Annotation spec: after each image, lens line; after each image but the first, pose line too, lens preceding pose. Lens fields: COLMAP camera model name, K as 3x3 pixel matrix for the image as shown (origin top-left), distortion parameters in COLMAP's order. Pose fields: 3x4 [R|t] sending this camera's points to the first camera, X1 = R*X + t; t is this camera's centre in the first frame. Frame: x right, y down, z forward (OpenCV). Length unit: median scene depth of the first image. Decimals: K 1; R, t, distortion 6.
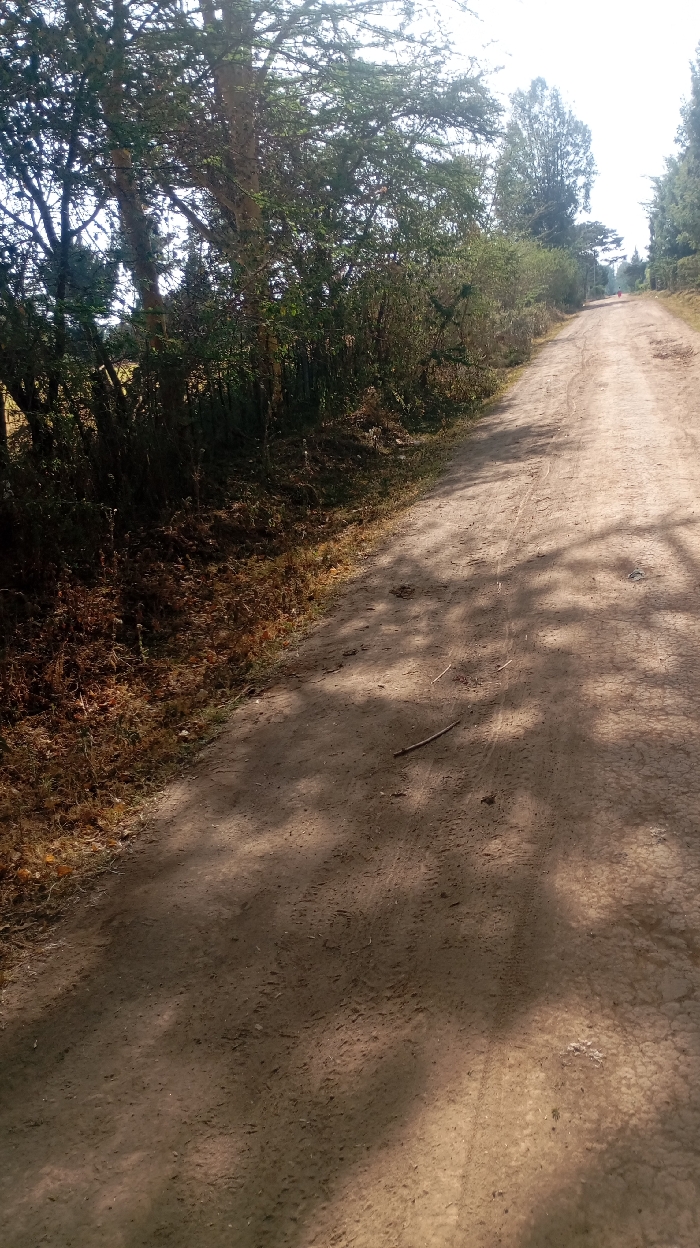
lens RADIAL K [[1039.6, 0, 349.6], [0, 1039.6, 601.1], [0, 0, 1]] dist [0.070558, -0.007959]
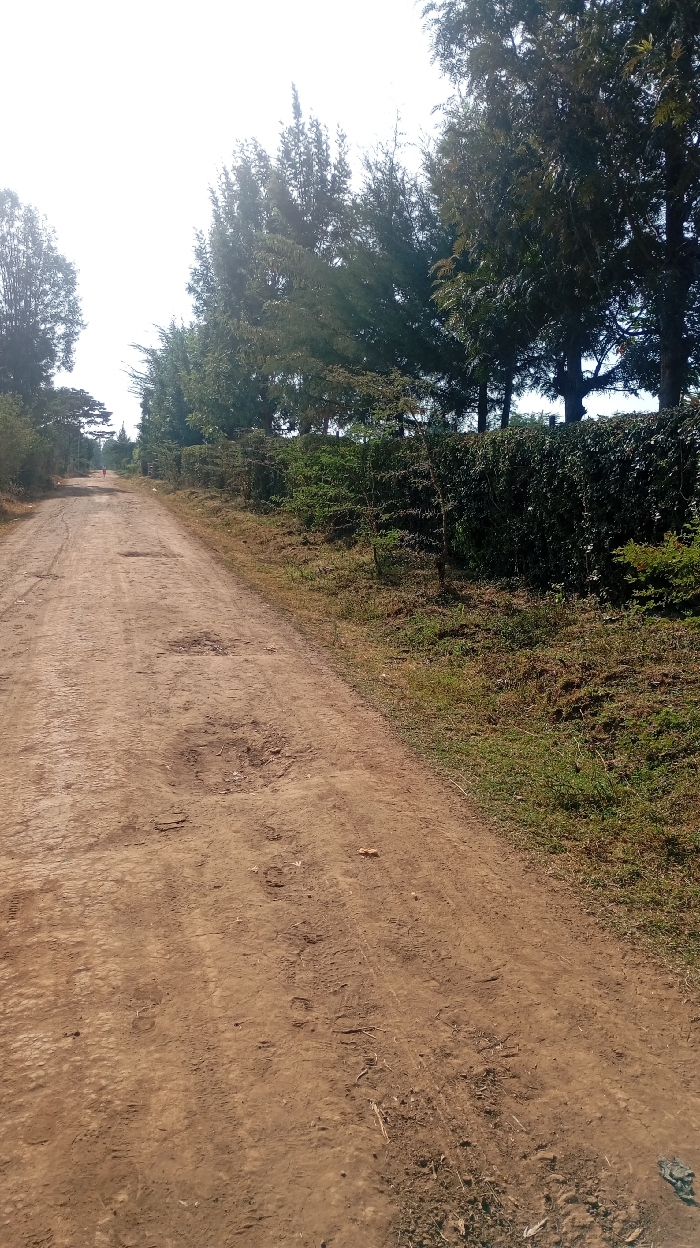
lens RADIAL K [[1039.6, 0, 349.6], [0, 1039.6, 601.1], [0, 0, 1]] dist [0.070558, -0.007959]
pose [[0.881883, 0.080719, 0.464507, 0.051618], [-0.007548, 0.987526, -0.157276, -0.064624], [-0.471408, 0.135193, 0.871491, 0.202636]]
